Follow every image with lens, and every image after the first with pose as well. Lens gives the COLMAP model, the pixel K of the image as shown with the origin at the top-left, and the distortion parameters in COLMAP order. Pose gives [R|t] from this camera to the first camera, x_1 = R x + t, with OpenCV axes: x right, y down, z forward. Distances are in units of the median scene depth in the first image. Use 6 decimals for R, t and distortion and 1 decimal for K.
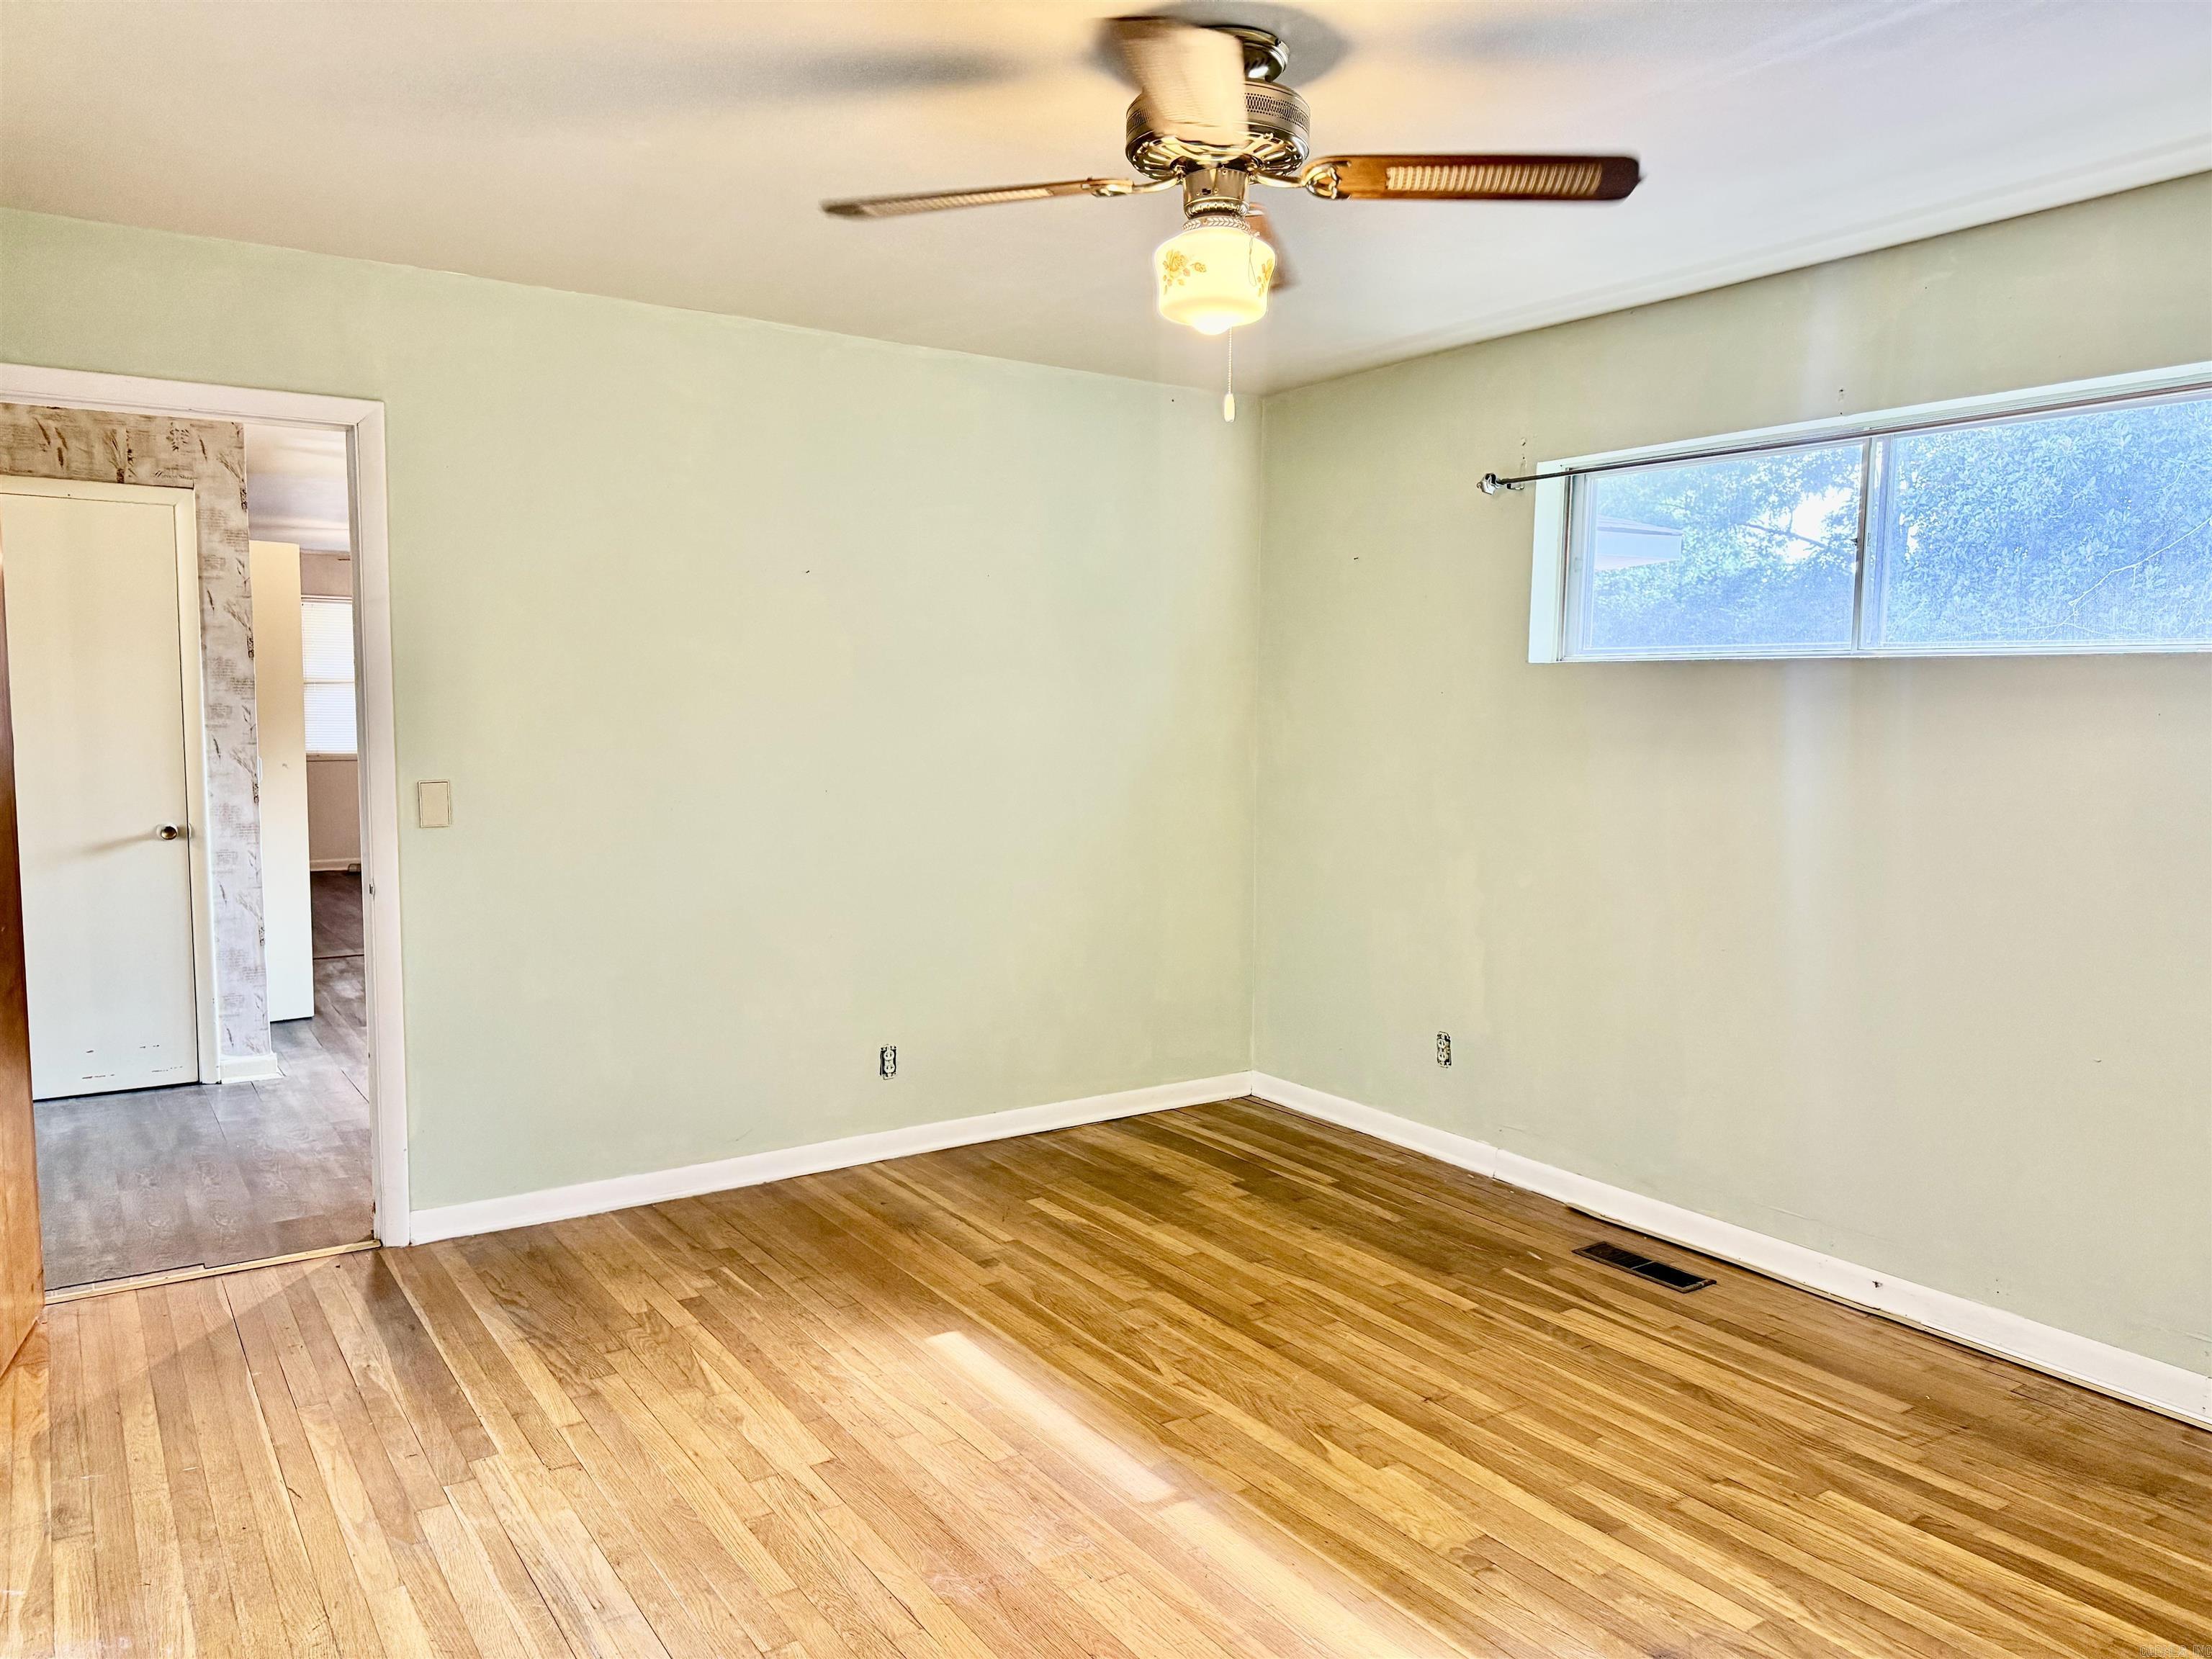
lens RADIAL K [[1565.9, 0, 1094.4], [0, 1565.9, 829.1], [0, 0, 1]] dist [0.085015, -0.096804]
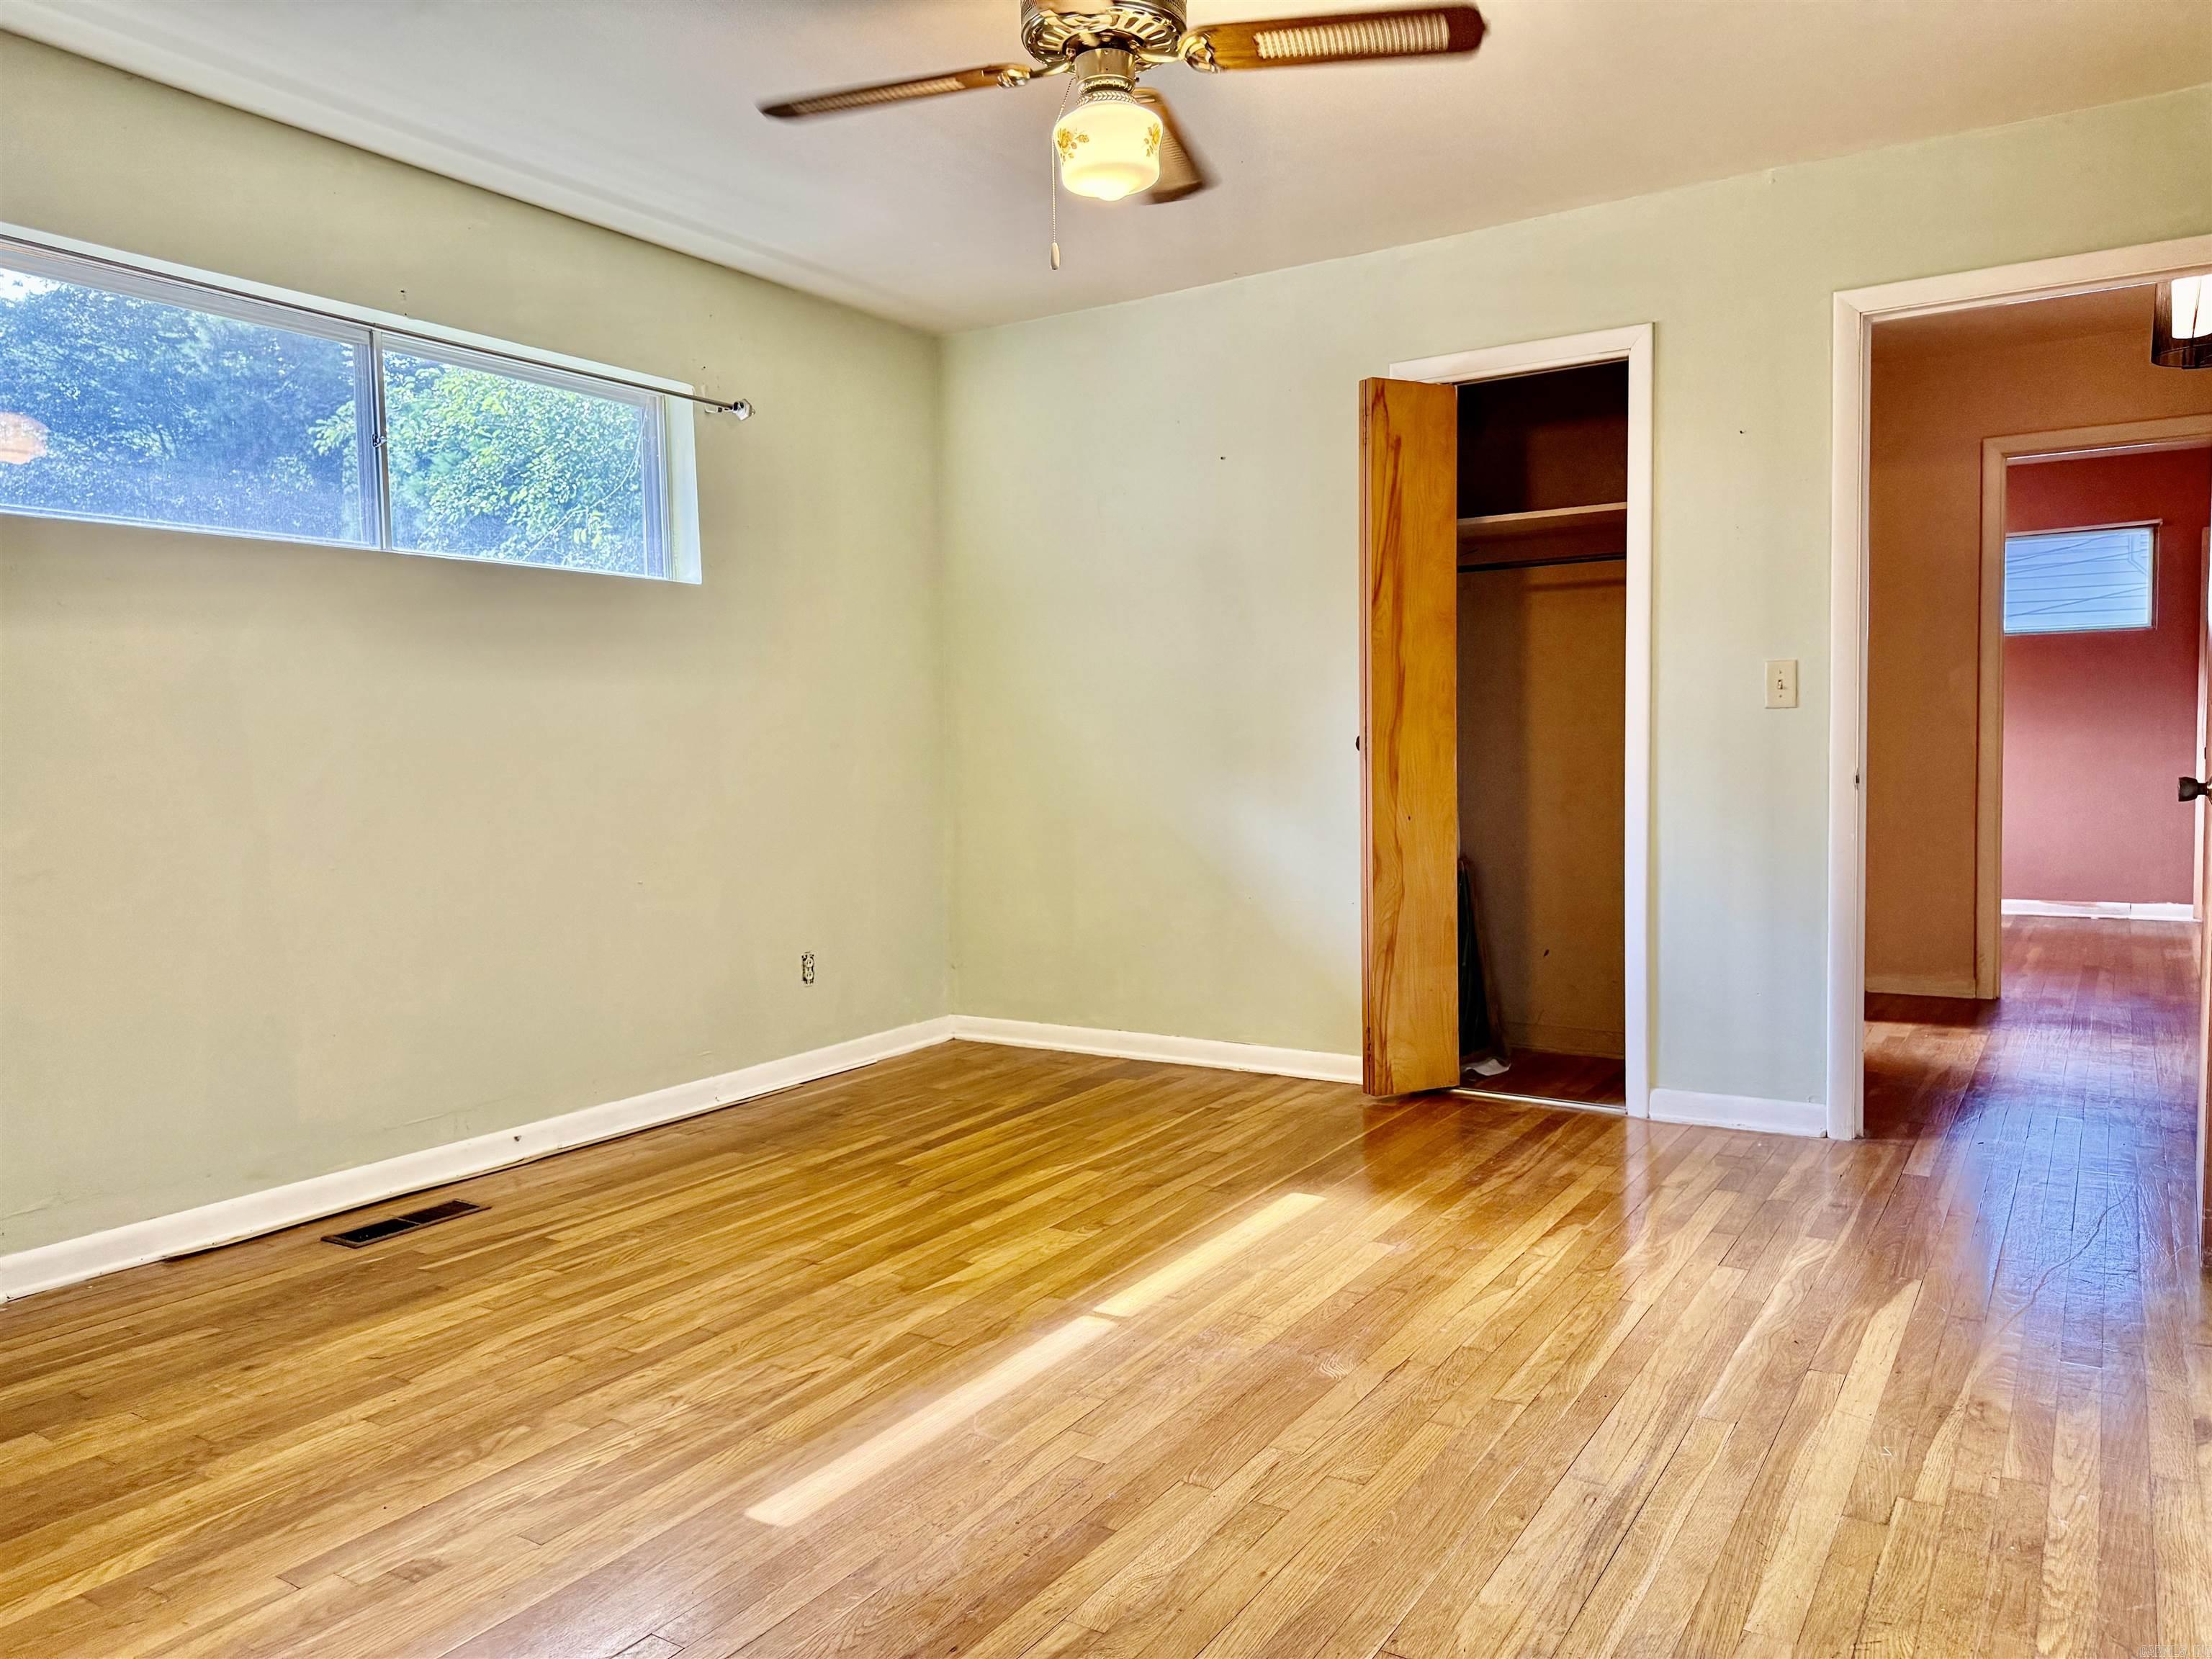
lens RADIAL K [[1565.9, 0, 1096.4], [0, 1565.9, 837.6], [0, 0, 1]] dist [0.085015, -0.096804]
pose [[-0.401413, -0.053852, 0.914313, -0.718509], [0.095492, 0.990369, 0.100256, 0.008502], [-0.910906, 0.127554, -0.392404, 1.127180]]
